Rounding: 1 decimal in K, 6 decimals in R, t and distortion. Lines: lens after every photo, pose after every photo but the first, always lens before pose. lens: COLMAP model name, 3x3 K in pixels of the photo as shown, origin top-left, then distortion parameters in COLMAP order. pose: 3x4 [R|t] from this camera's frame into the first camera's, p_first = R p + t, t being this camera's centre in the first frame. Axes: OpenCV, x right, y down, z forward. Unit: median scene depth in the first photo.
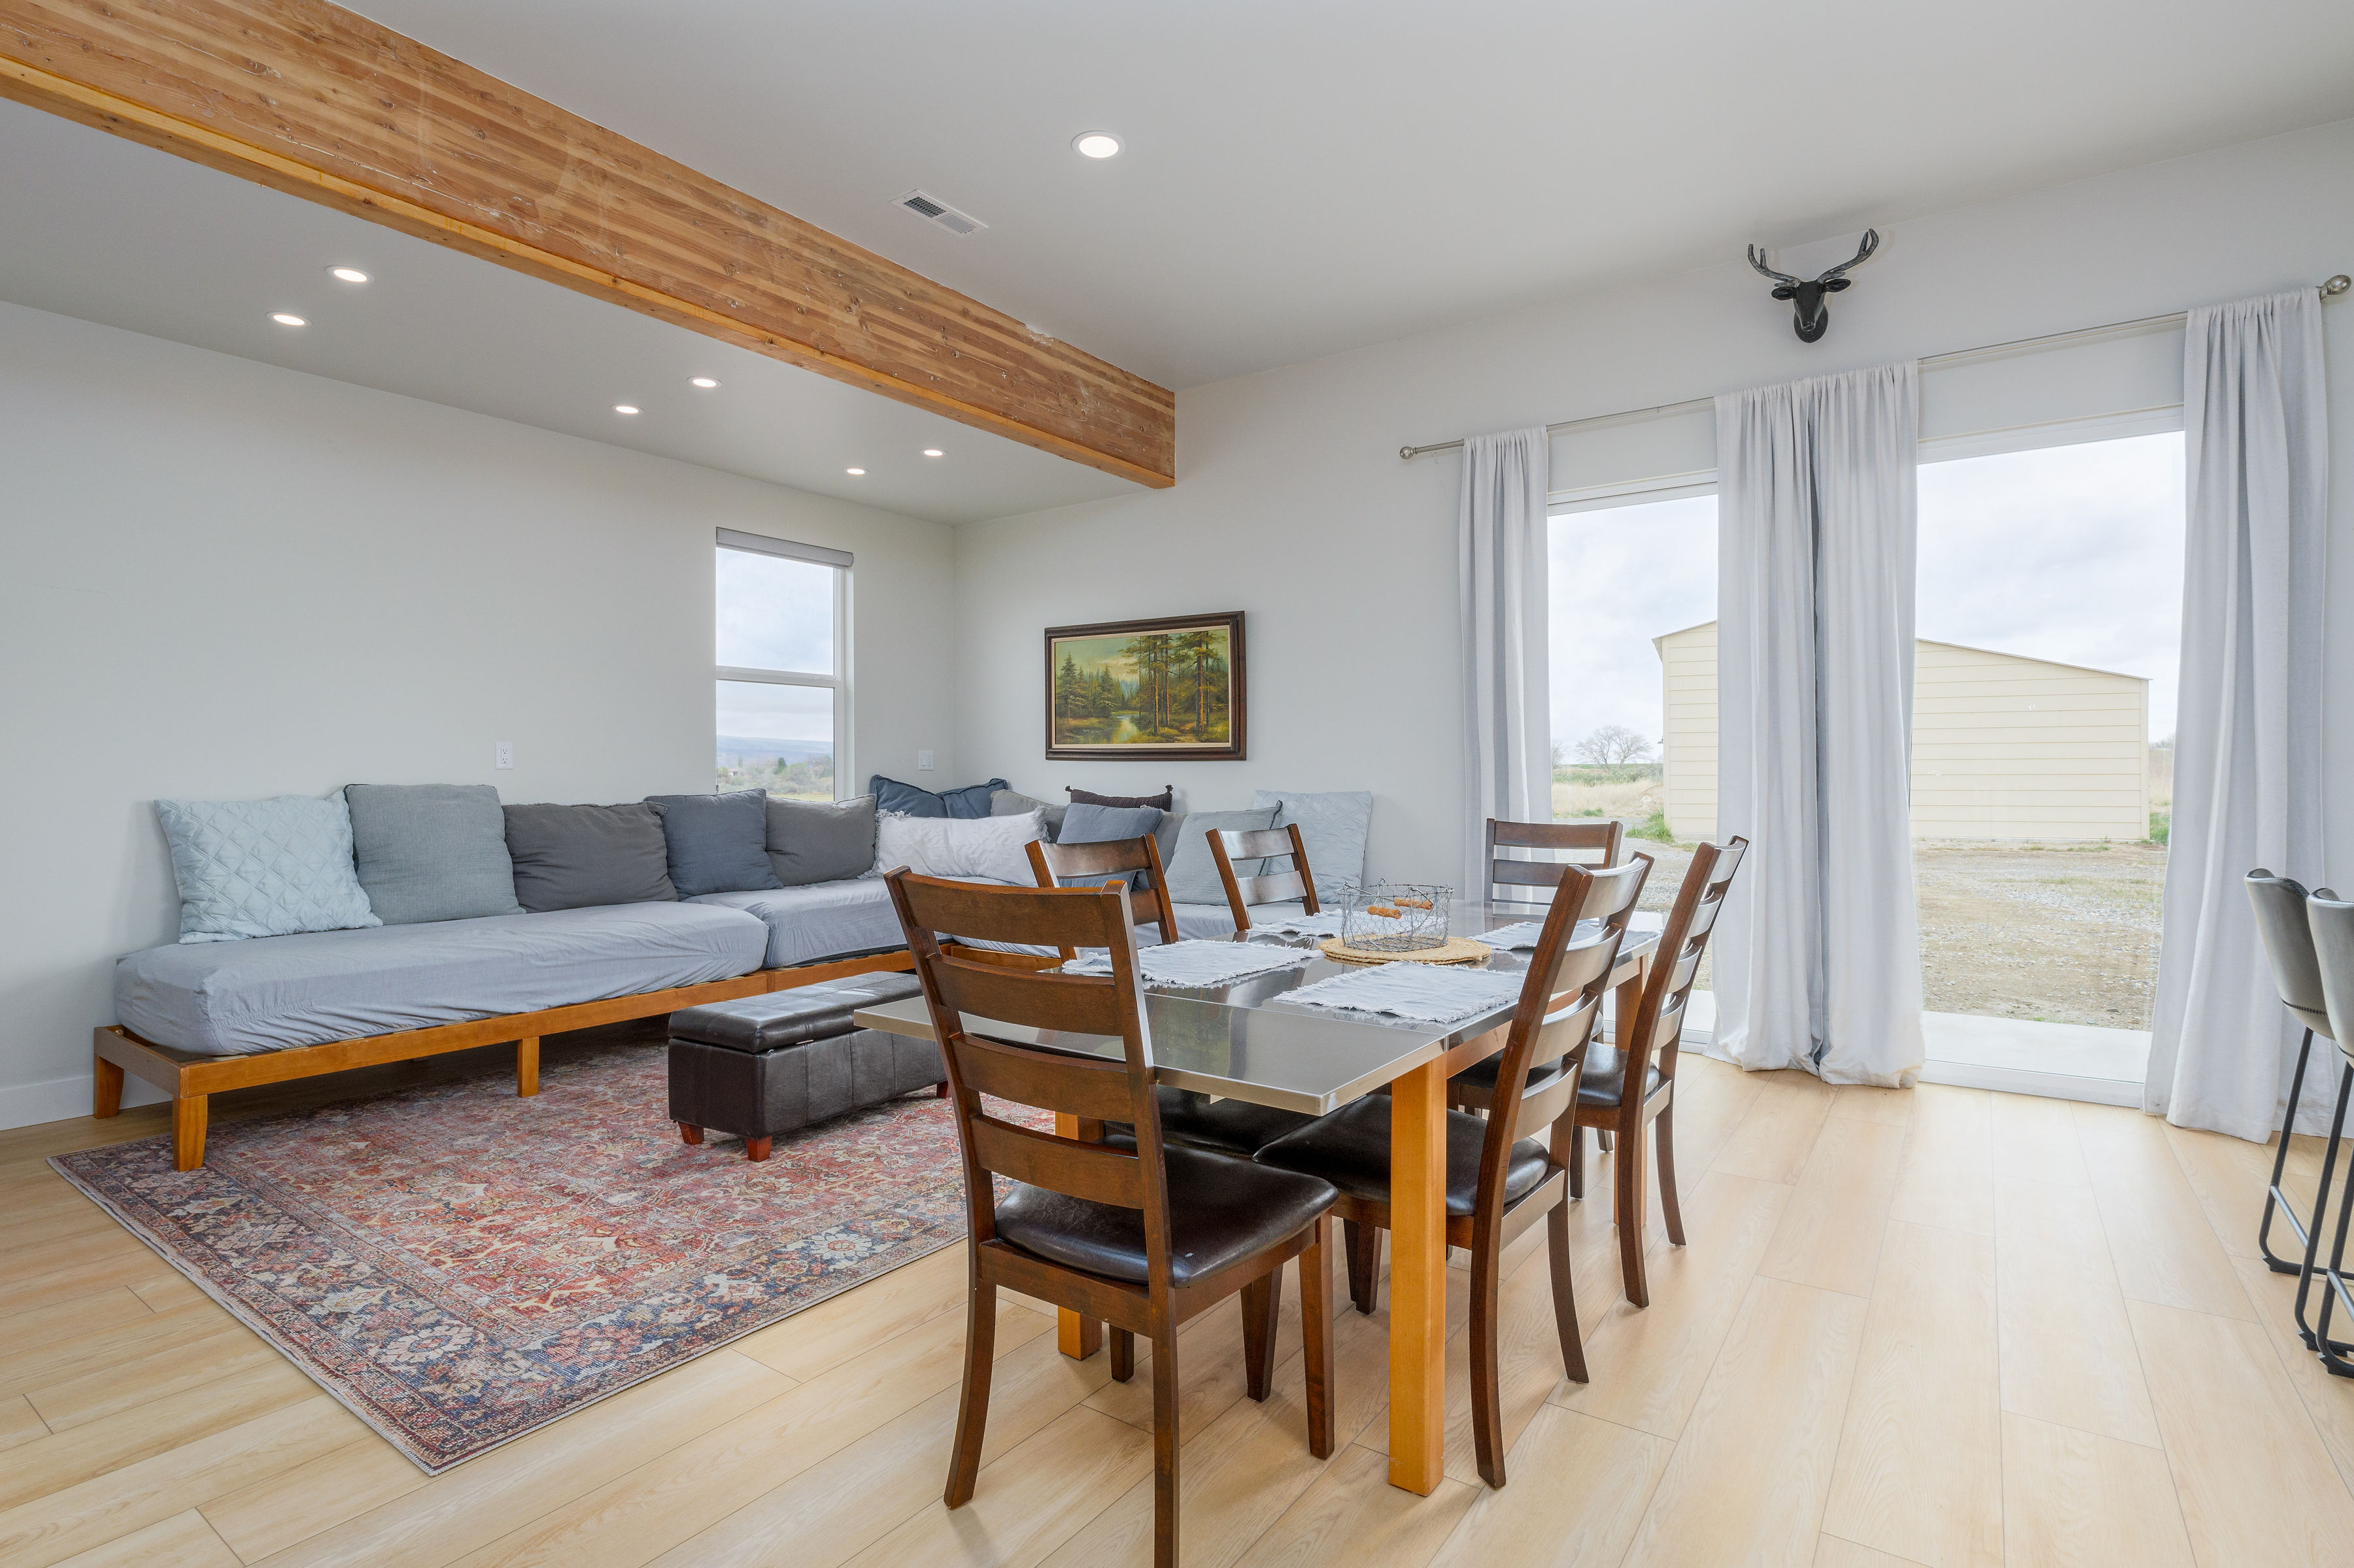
lens RADIAL K [[1151.9, 0, 1178.1], [0, 1151.9, 773.5], [0, 0, 1]] dist [-0.001454, -0.013998]
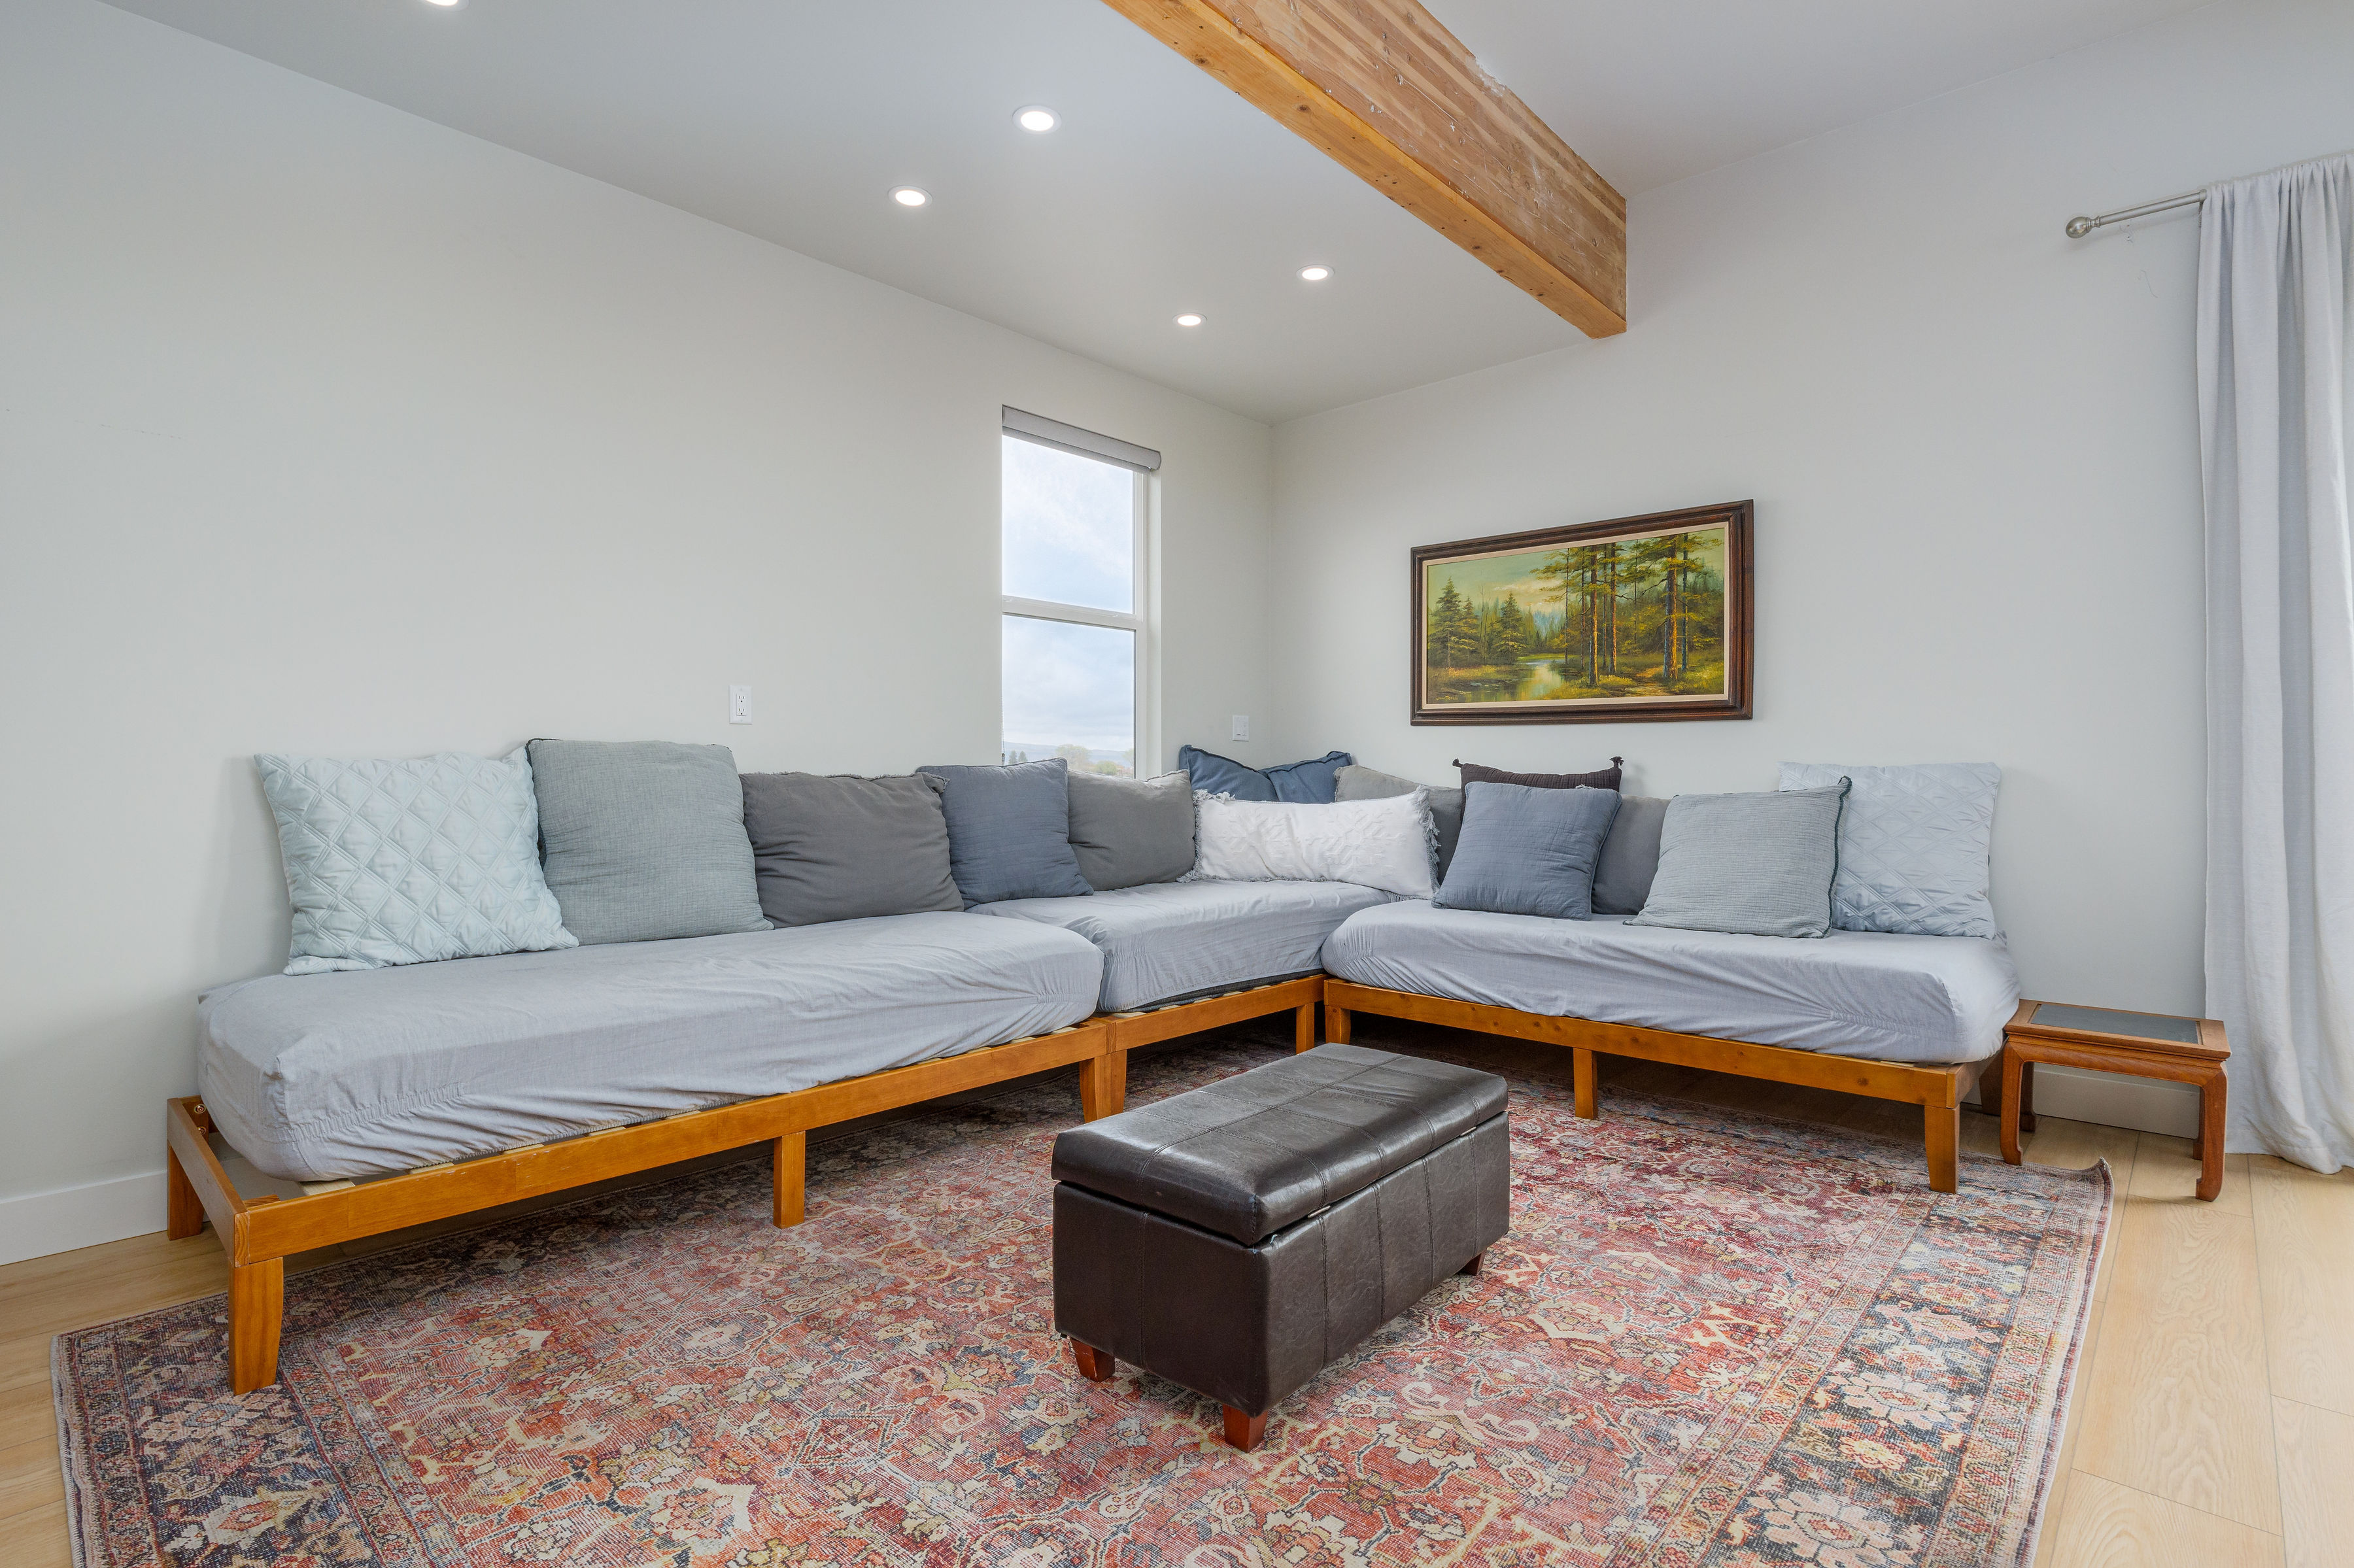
lens RADIAL K [[1128.7, 0, 1171.7], [0, 1128.7, 785.4], [0, 0, 1]] dist [-0.000589, -0.013877]
pose [[0.990664, 0.005831, -0.136203, -0.226668], [-0.004114, 0.999909, 0.012879, 0.024437], [0.136265, -0.012199, 0.990597, 0.344159]]
